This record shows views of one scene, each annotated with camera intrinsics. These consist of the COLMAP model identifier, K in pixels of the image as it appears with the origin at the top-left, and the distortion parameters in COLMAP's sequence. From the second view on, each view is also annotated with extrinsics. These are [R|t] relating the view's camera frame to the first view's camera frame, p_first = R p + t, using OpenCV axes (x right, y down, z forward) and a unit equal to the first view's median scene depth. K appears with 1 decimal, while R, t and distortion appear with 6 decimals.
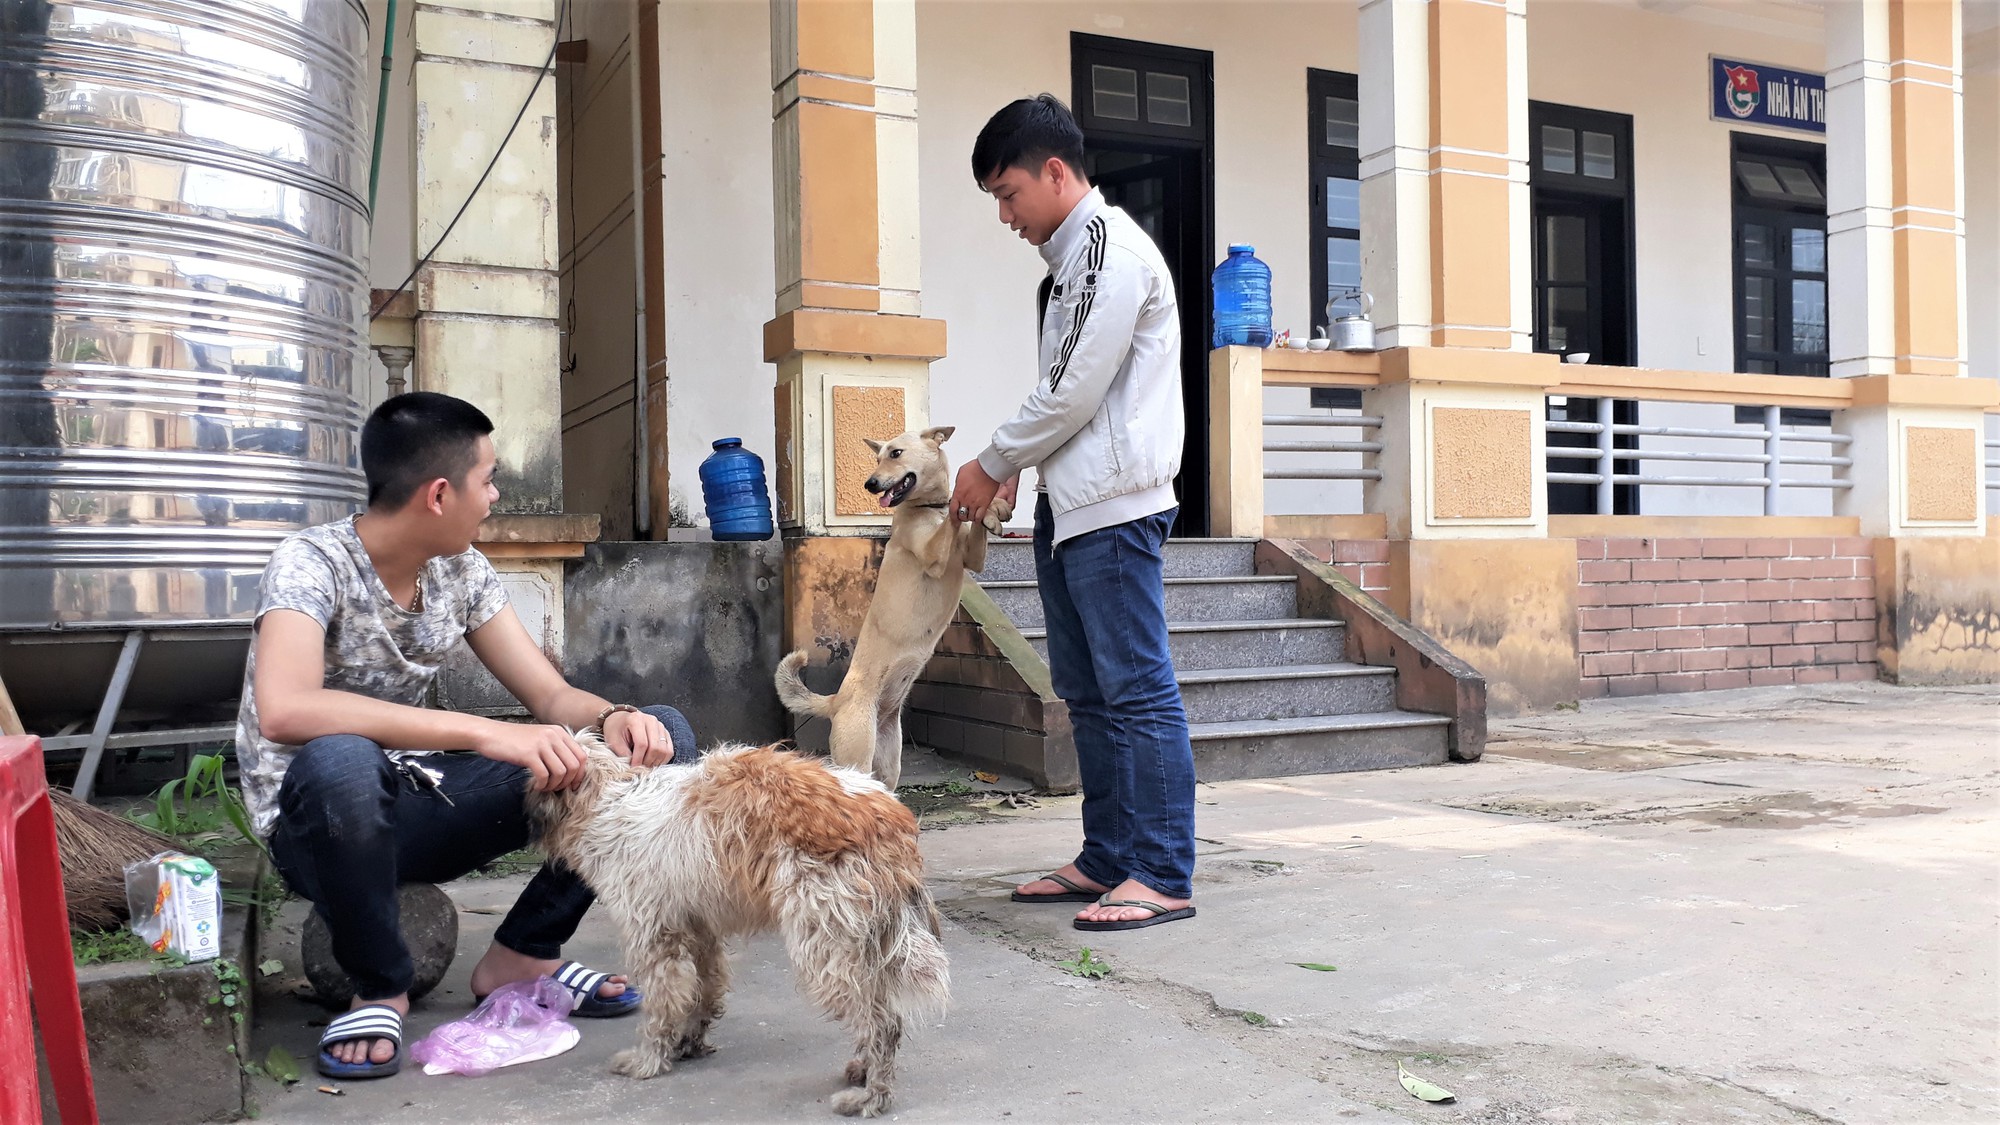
lens RADIAL K [[1802.5, 0, 1000.0], [0, 1802.5, 562.5], [0, 0, 1]] dist [0.153597, -0.415403]
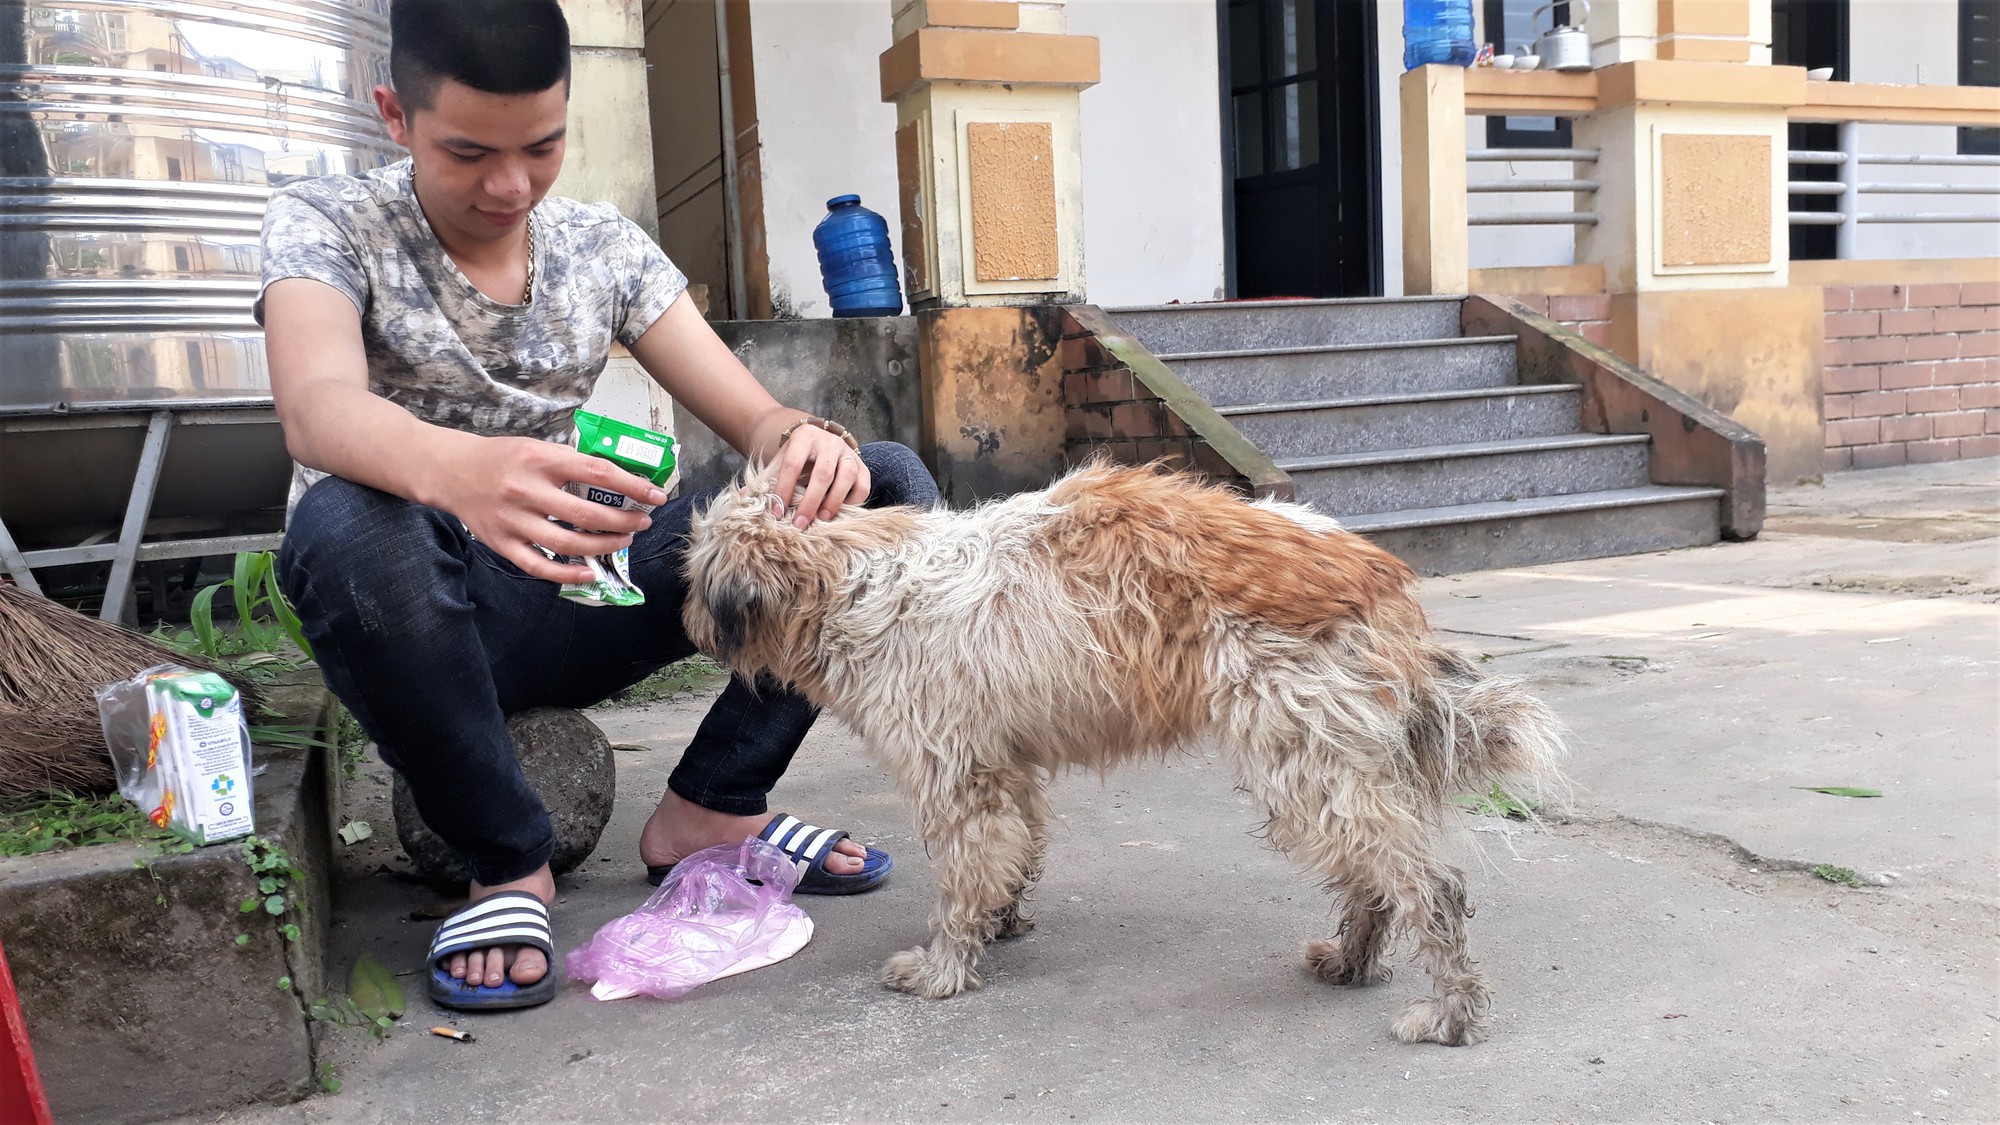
lens RADIAL K [[1821.3, 0, 999.1], [0, 1821.3, 622.6], [0, 0, 1]] dist [0.119943, -0.444406]
pose [[0.998405, -0.034529, -0.044676, -0.048644], [0.039884, 0.991339, 0.125121, 0.025910], [0.039969, -0.126704, 0.991135, 0.133328]]
